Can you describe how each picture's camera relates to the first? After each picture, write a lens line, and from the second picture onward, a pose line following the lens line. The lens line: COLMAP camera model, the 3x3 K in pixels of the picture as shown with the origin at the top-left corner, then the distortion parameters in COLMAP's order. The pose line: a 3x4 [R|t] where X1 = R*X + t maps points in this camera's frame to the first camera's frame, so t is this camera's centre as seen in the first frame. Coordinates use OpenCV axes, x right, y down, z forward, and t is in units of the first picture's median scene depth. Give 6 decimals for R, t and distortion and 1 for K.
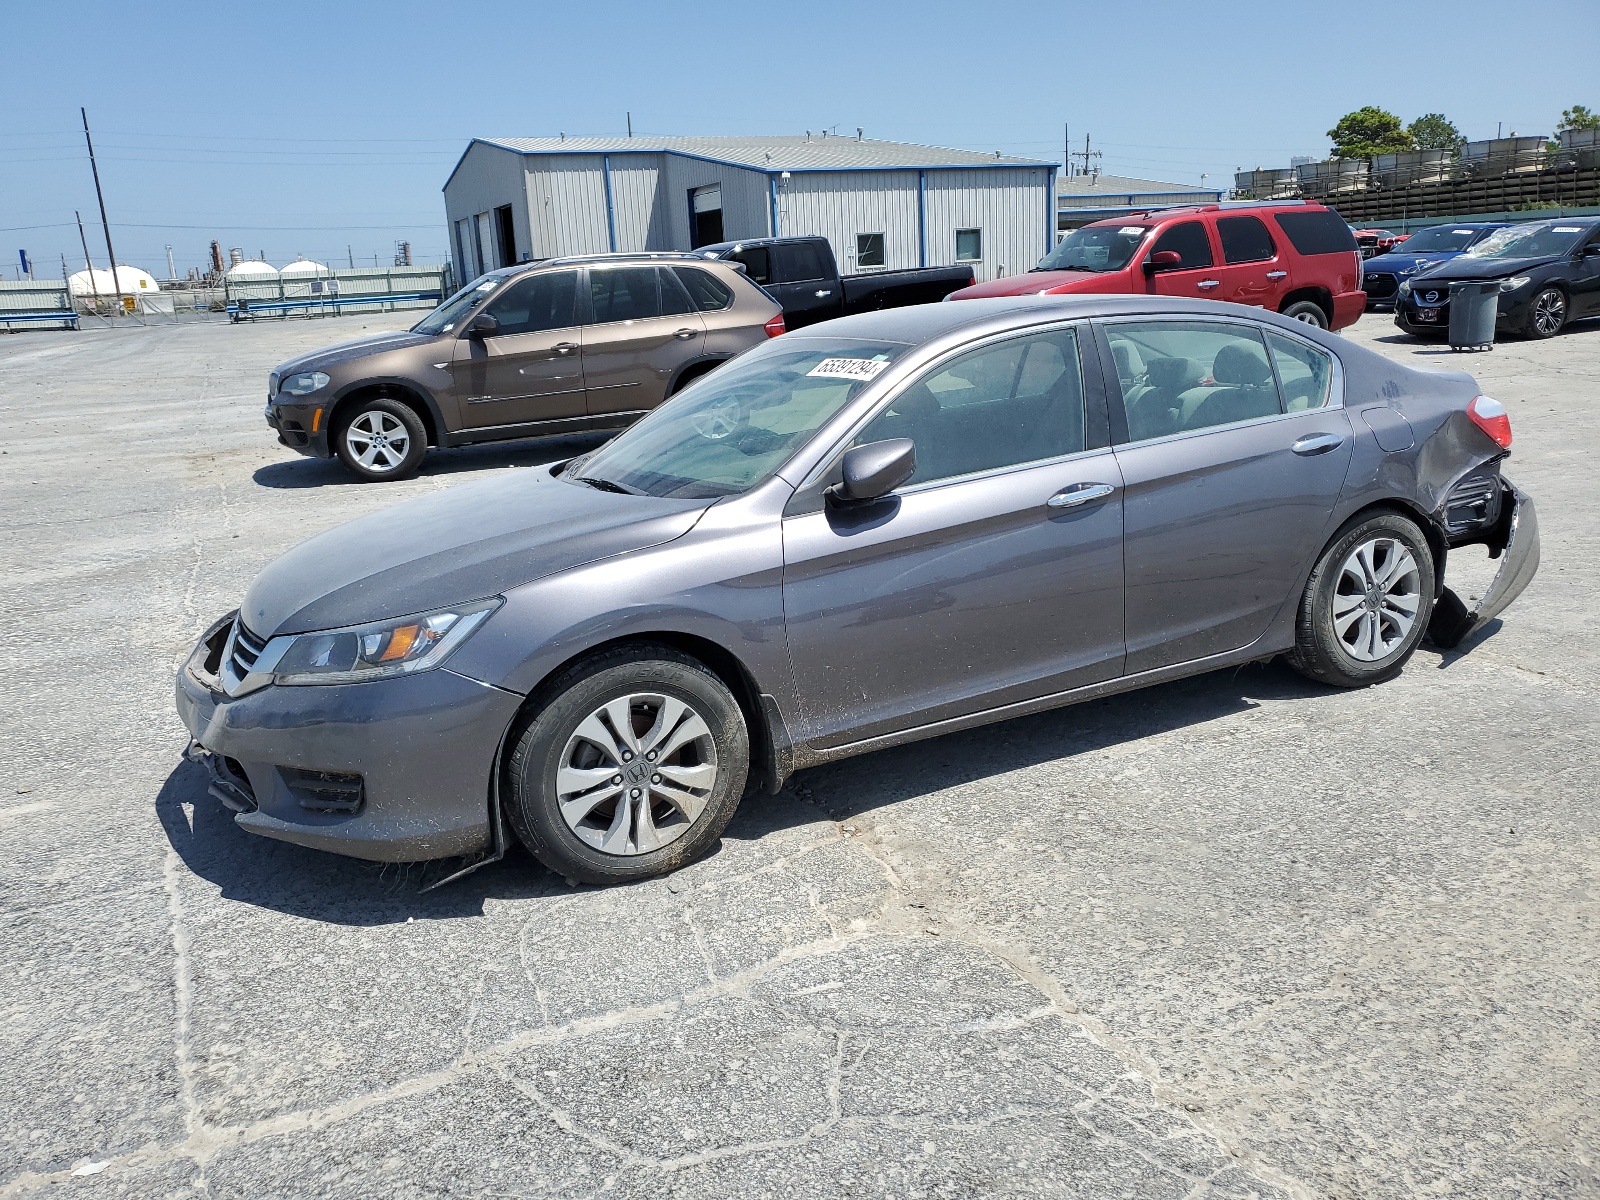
lens RADIAL K [[1246.4, 0, 790.3], [0, 1246.4, 596.2], [0, 0, 1]] dist [0.022561, -0.005663]
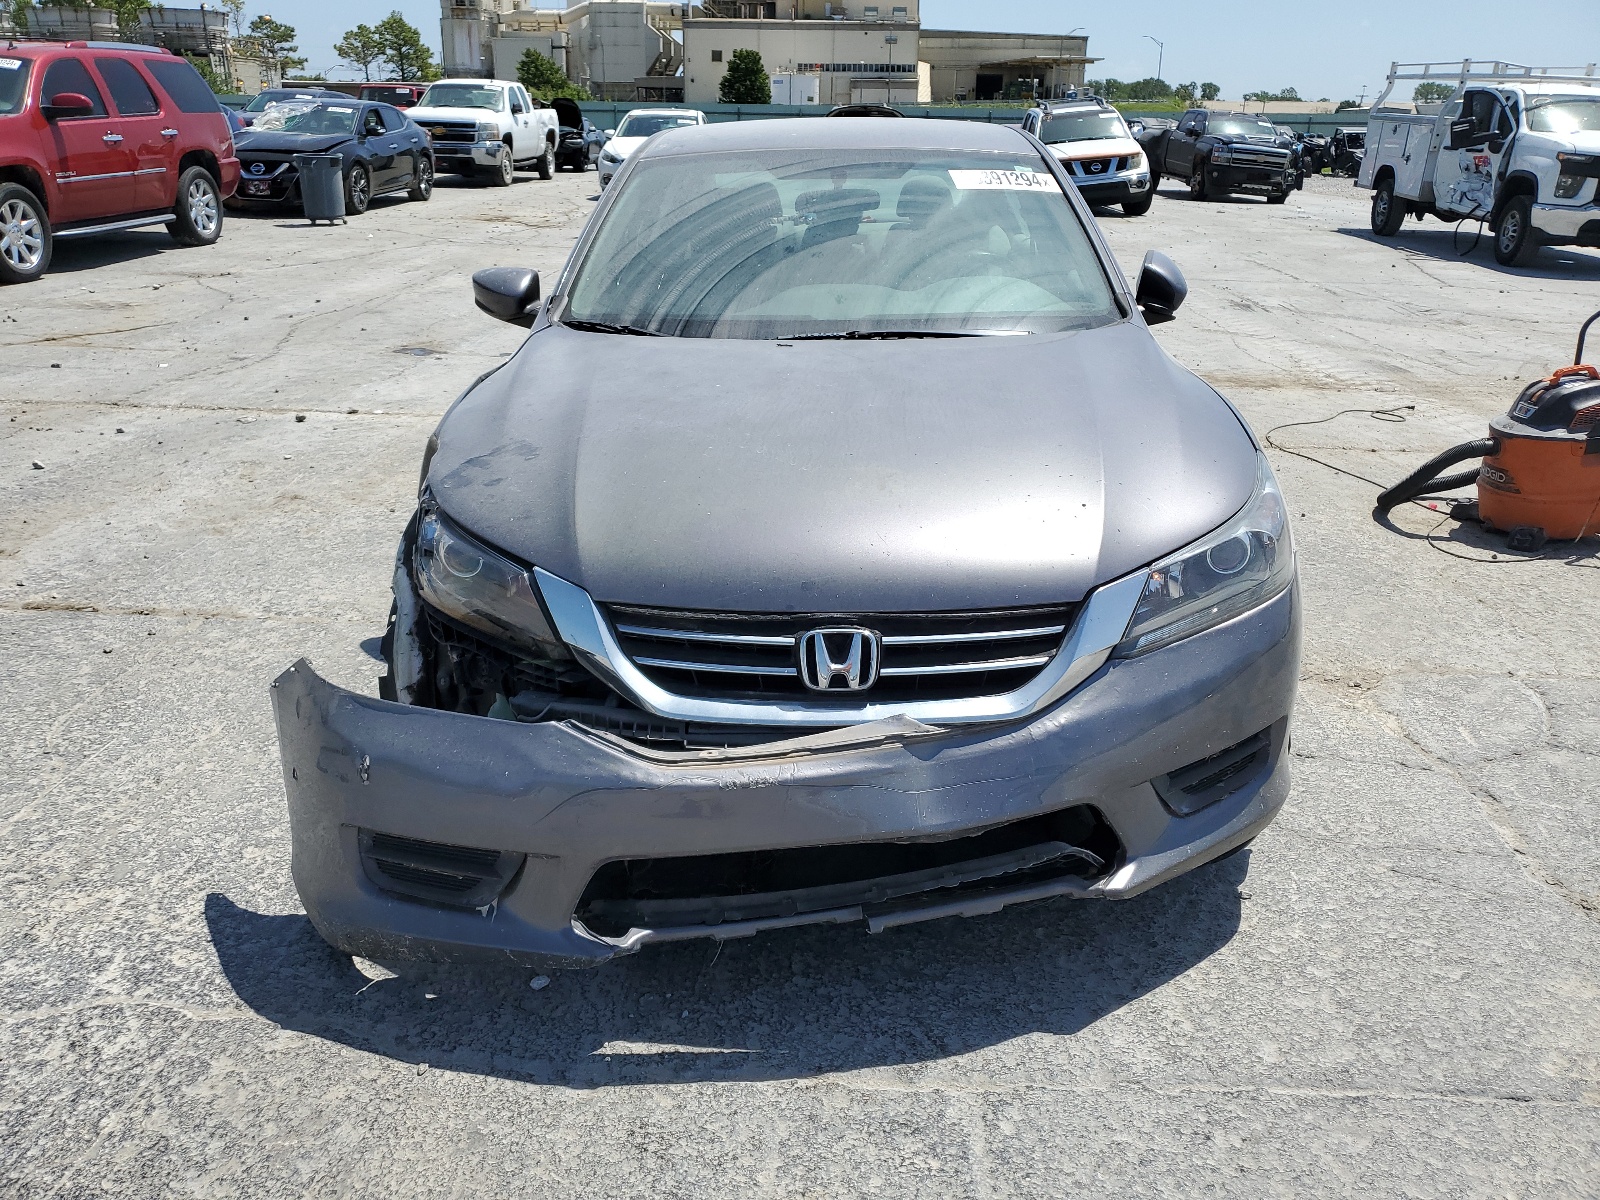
lens RADIAL K [[1246.4, 0, 795.9], [0, 1246.4, 602.9], [0, 0, 1]] dist [0.022561, -0.005663]
pose [[0.468683, -0.257269, 0.845073, -0.632280], [0.183141, 0.964165, 0.191953, -0.068643], [-0.864173, 0.064803, 0.499004, 0.513043]]
